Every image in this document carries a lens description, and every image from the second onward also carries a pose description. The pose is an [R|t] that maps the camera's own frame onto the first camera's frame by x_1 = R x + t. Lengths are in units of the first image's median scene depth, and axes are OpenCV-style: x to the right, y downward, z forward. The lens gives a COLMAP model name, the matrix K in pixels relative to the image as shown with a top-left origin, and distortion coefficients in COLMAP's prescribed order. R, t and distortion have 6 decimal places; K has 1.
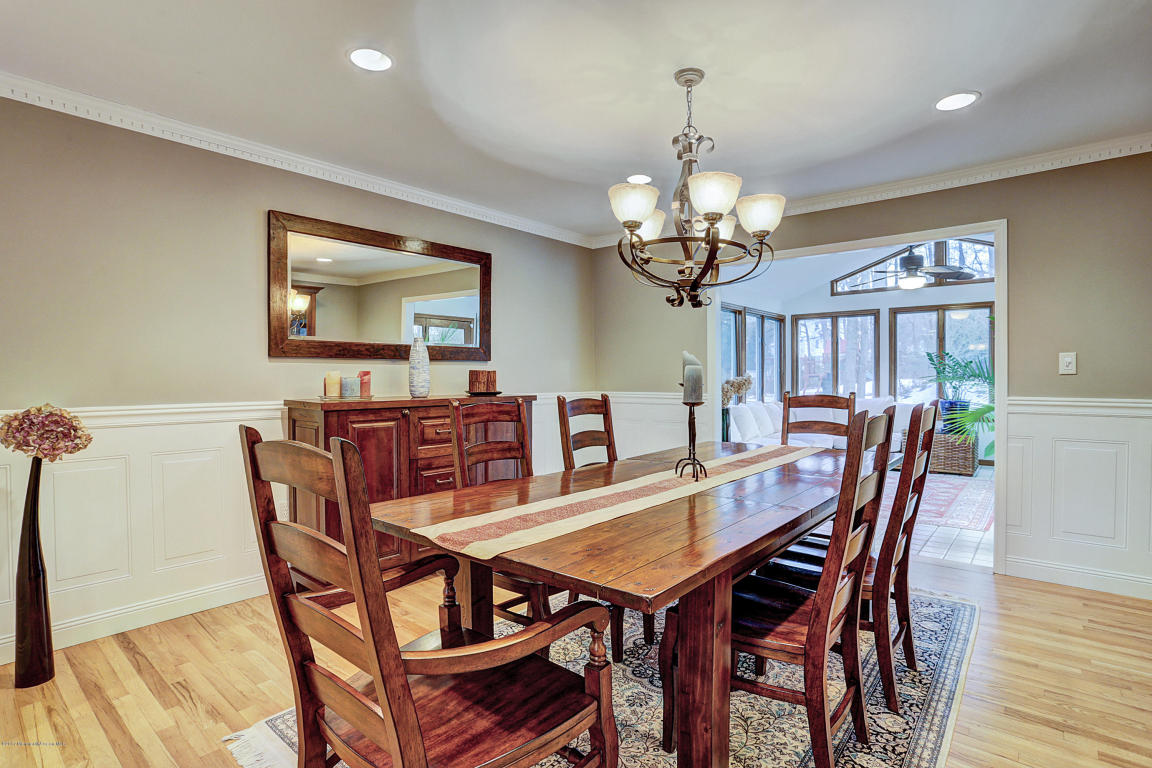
lens RADIAL K [[566.4, 0, 573.2], [0, 566.4, 381.5], [0, 0, 1]] dist [-0.049021, 0.021535]
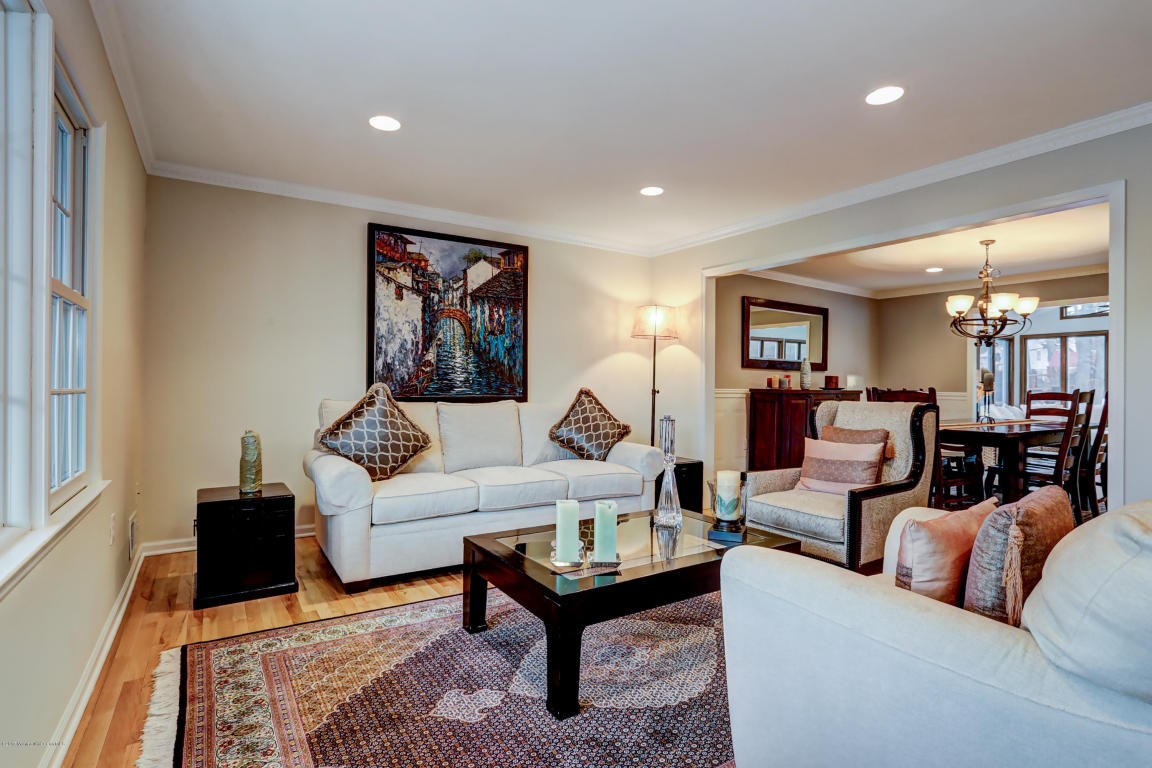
lens RADIAL K [[566.4, 0, 573.2], [0, 566.4, 381.5], [0, 0, 1]] dist [-0.049021, 0.021535]
pose [[0.958355, 0.014255, -0.285225, -0.461856], [-0.019877, 0.999661, -0.016826, 0.045502], [0.284888, 0.021795, 0.958313, -0.983638]]
